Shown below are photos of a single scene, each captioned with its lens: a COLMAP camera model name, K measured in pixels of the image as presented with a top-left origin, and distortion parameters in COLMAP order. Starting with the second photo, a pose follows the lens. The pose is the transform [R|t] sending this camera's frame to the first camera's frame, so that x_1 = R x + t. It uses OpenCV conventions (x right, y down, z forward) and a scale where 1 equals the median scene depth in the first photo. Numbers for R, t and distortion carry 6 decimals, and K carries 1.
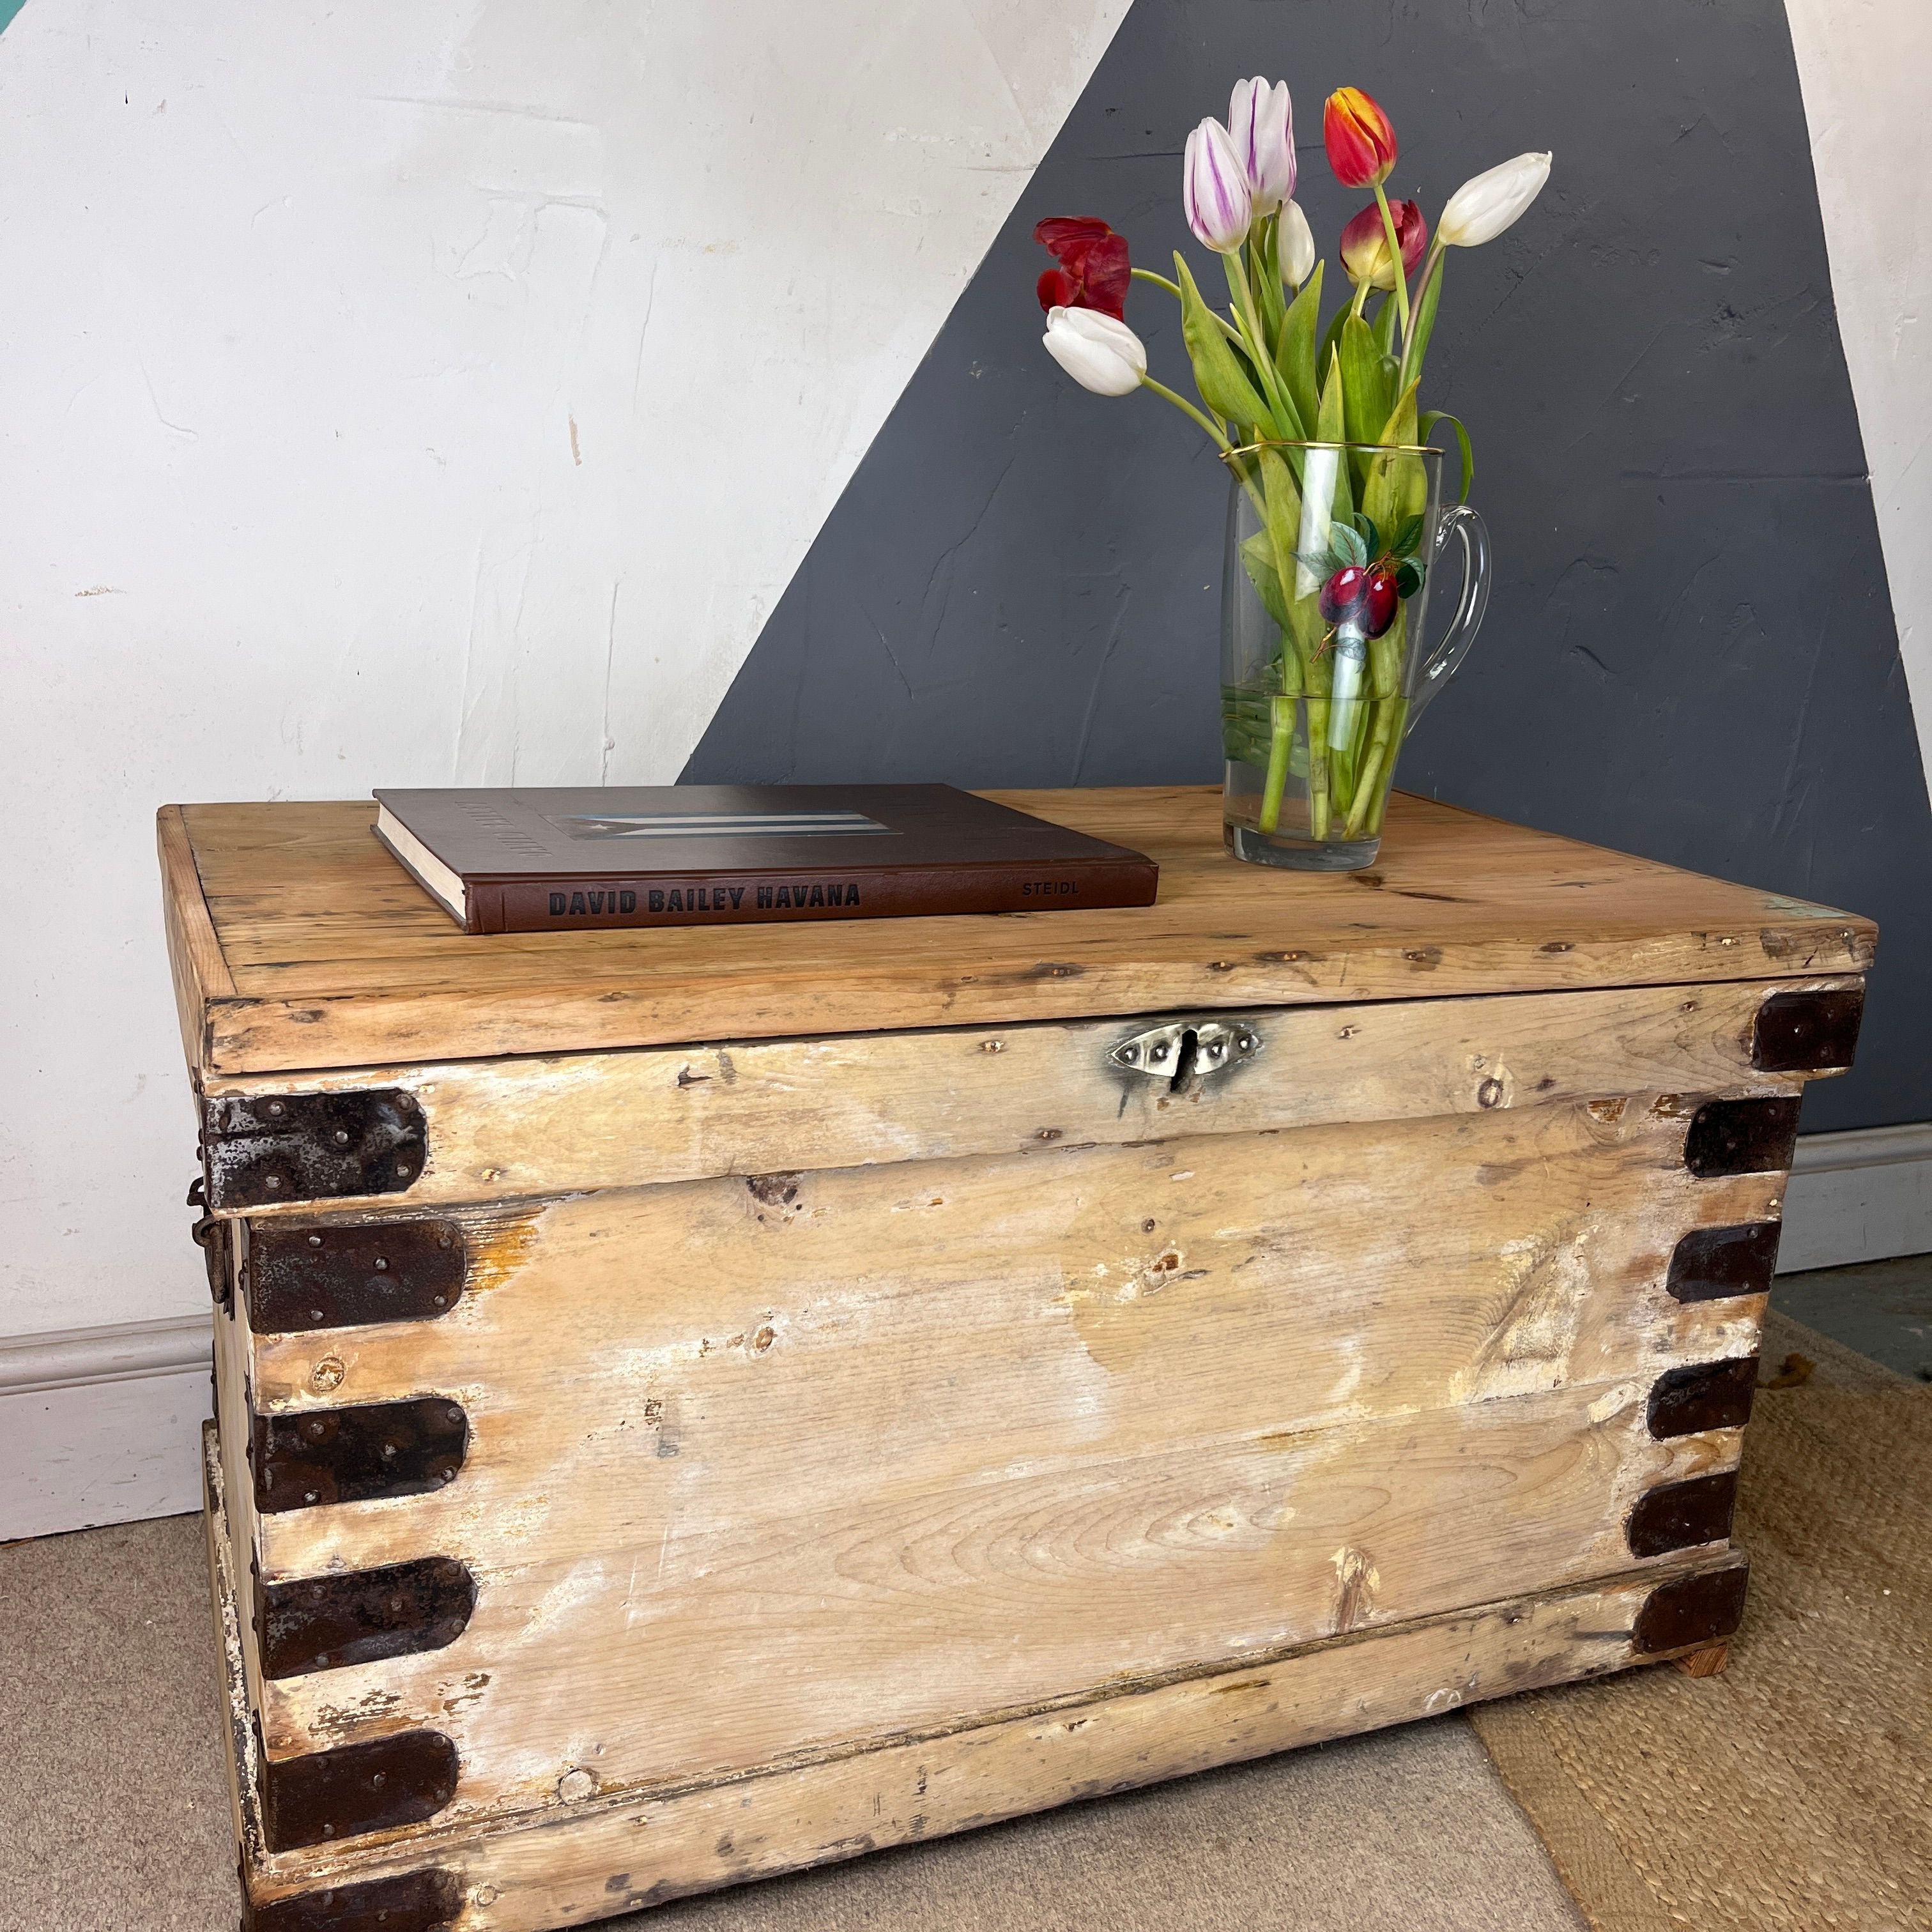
lens RADIAL K [[1972.8, 0, 934.5], [0, 1972.8, 956.6], [0, 0, 1]] dist [0.011966, 0.000000]
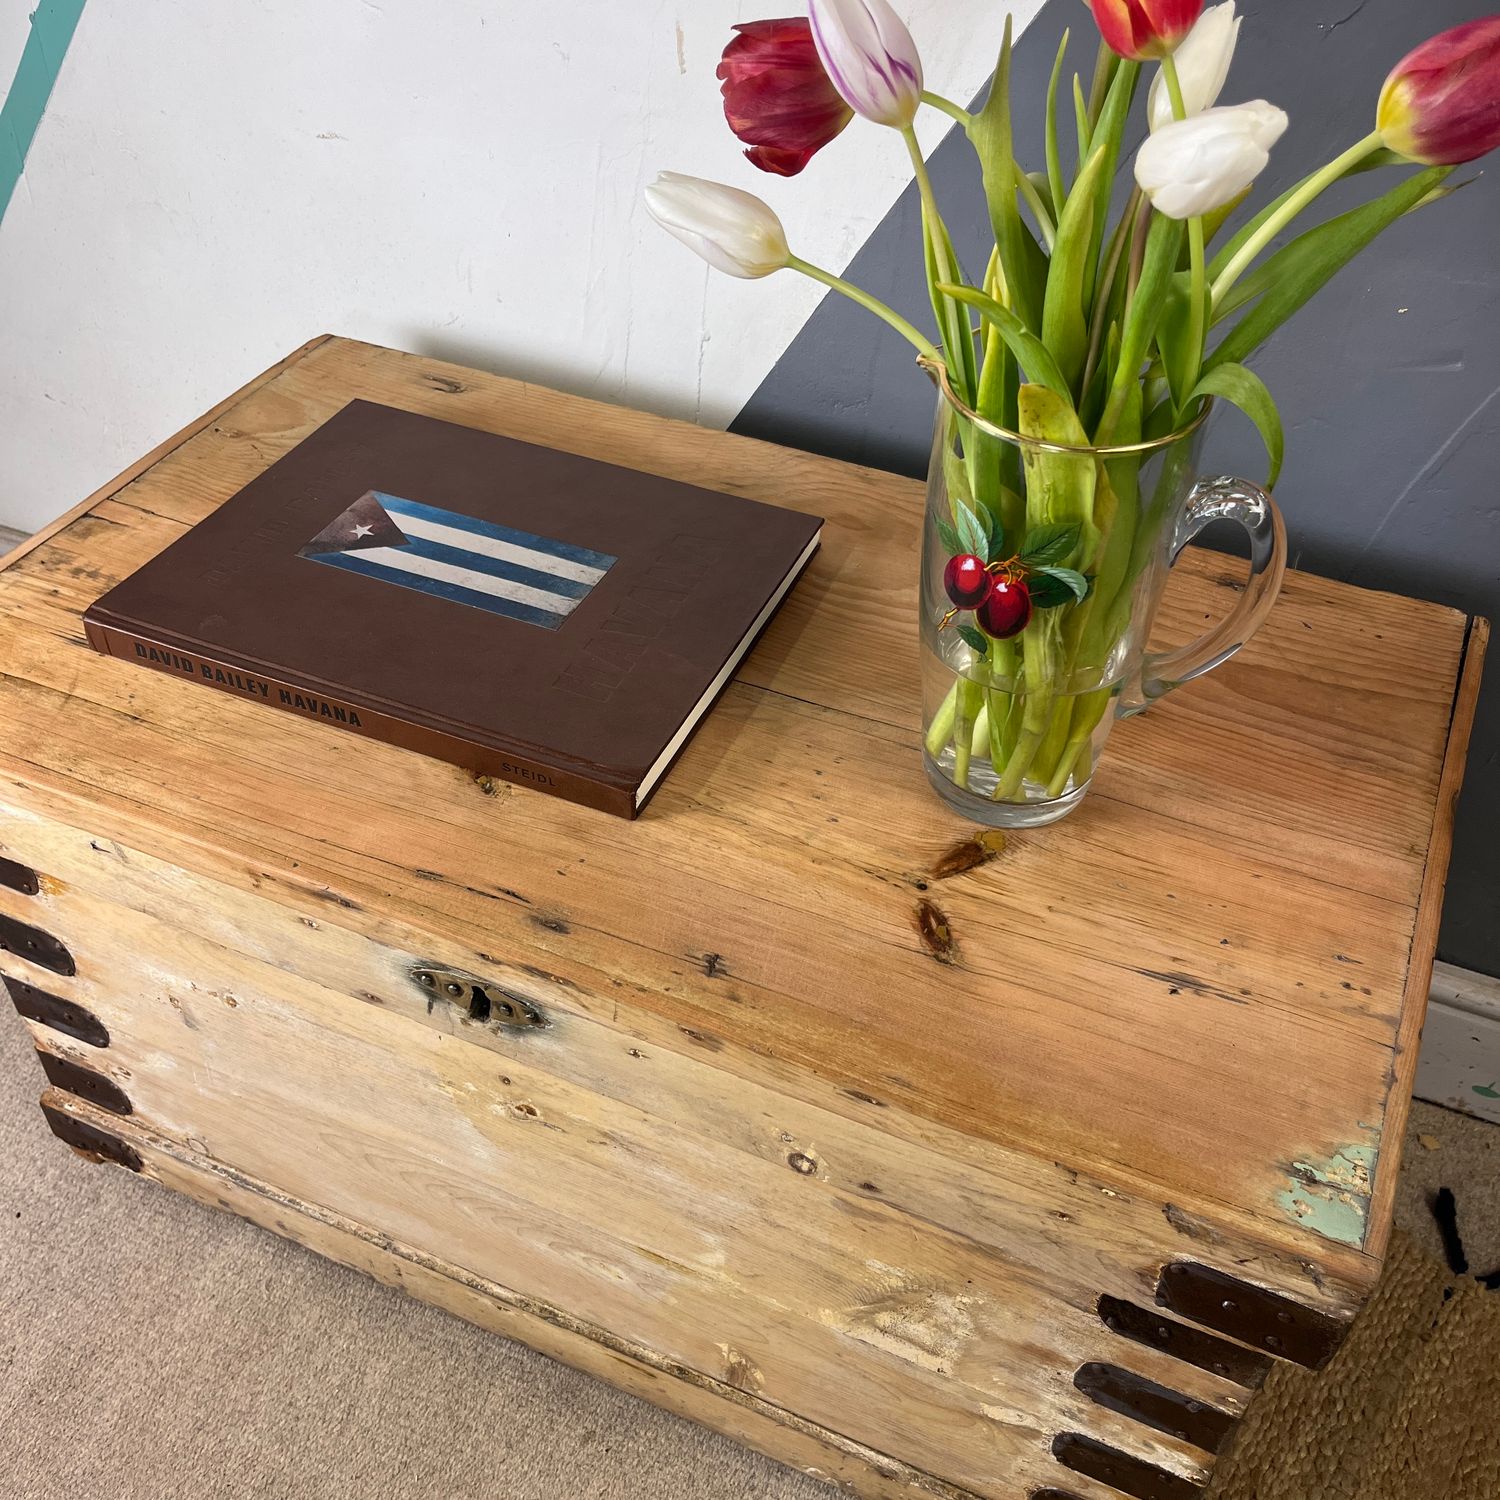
lens RADIAL K [[1531.7, 0, 756.8], [0, 1531.7, 736.8], [0, 0, 1]] dist [0.011966, 0.000000]
pose [[0.688243, 0.459359, -0.561525, 0.558149], [-0.150627, 0.847617, 0.508779, -0.458041], [0.709671, -0.265583, 0.652559, 0.522606]]
